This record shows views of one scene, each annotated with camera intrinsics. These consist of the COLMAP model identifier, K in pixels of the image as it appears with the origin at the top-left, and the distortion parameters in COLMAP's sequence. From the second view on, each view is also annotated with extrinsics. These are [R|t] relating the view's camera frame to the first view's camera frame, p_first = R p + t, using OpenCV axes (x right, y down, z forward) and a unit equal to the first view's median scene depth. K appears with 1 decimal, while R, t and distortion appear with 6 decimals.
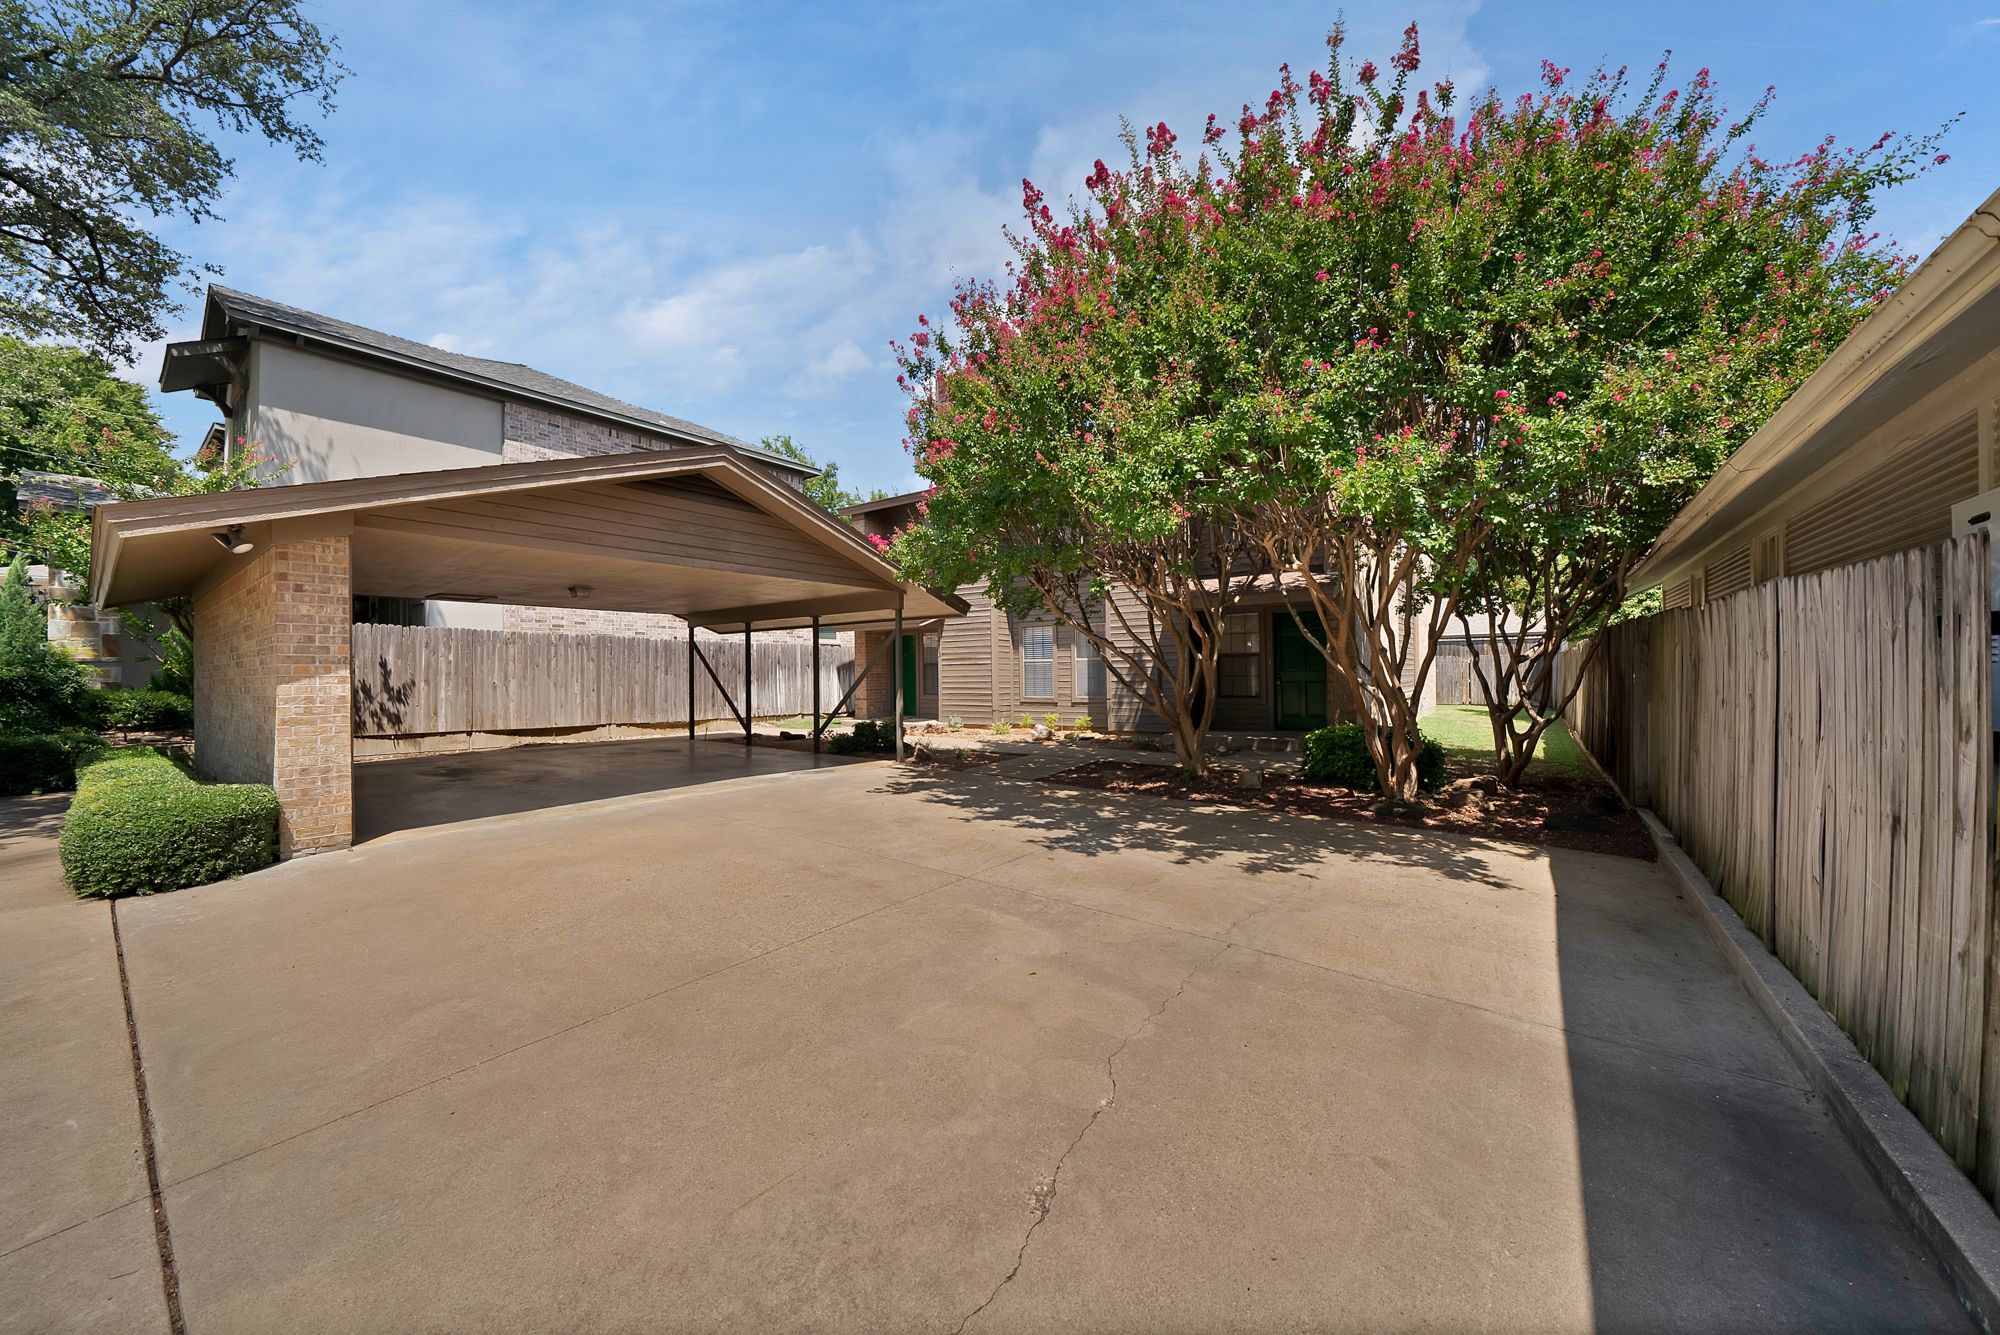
lens RADIAL K [[721.3, 0, 982.9], [0, 721.3, 665.2], [0, 0, 1]] dist [-0.019642, 0.000267]
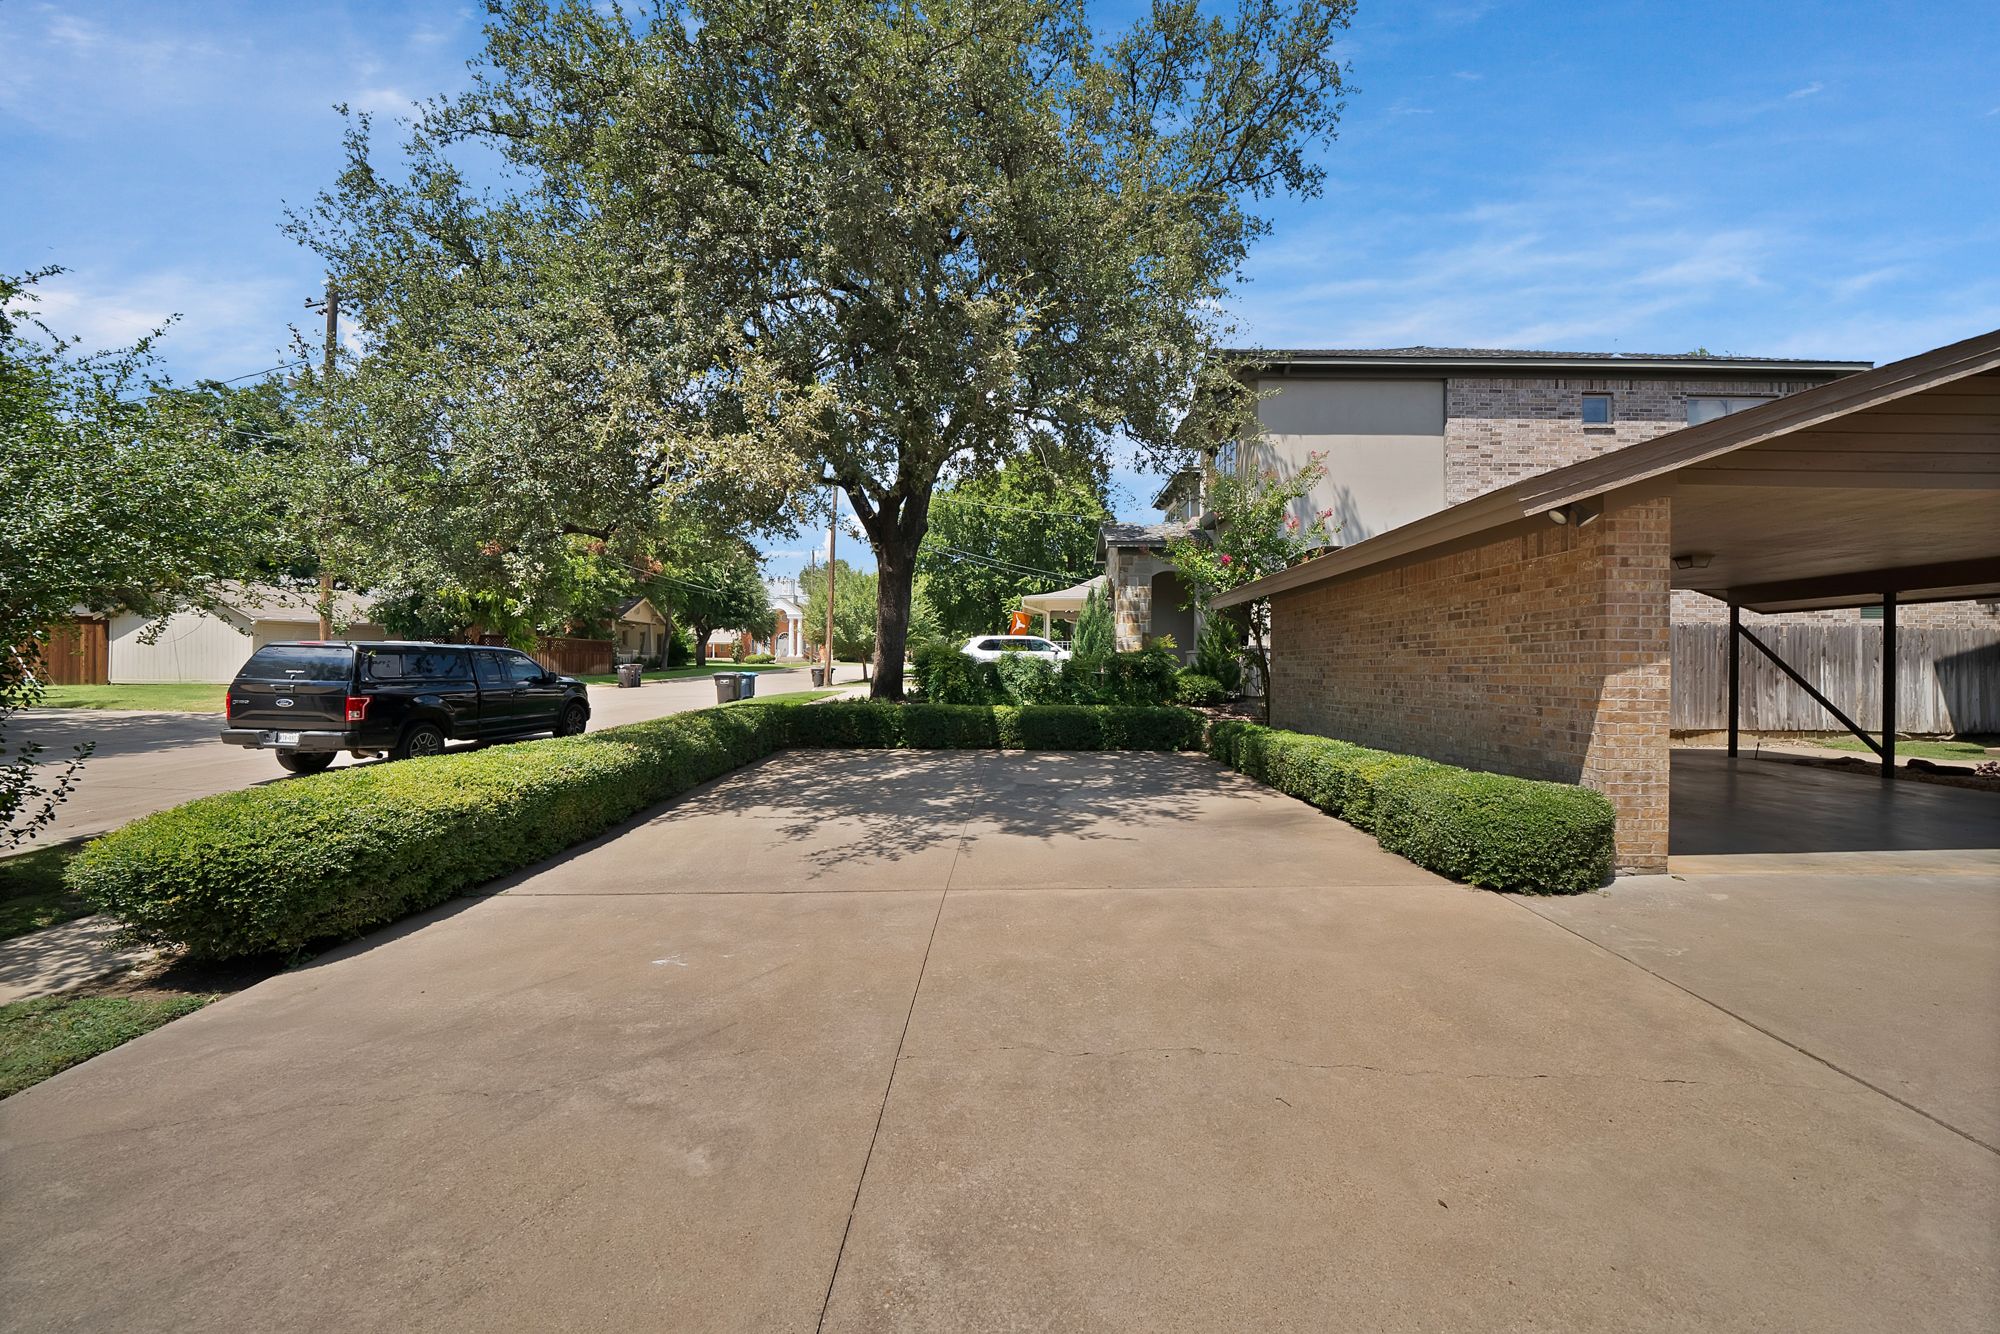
lens RADIAL K [[721.3, 0, 984.2], [0, 721.3, 663.4], [0, 0, 1]] dist [-0.019642, 0.000267]
pose [[0.559933, 0.009144, -0.828488, -0.661588], [-0.003806, 0.999957, 0.008465, 0.008844], [0.828529, -0.001587, 0.559943, -0.118428]]
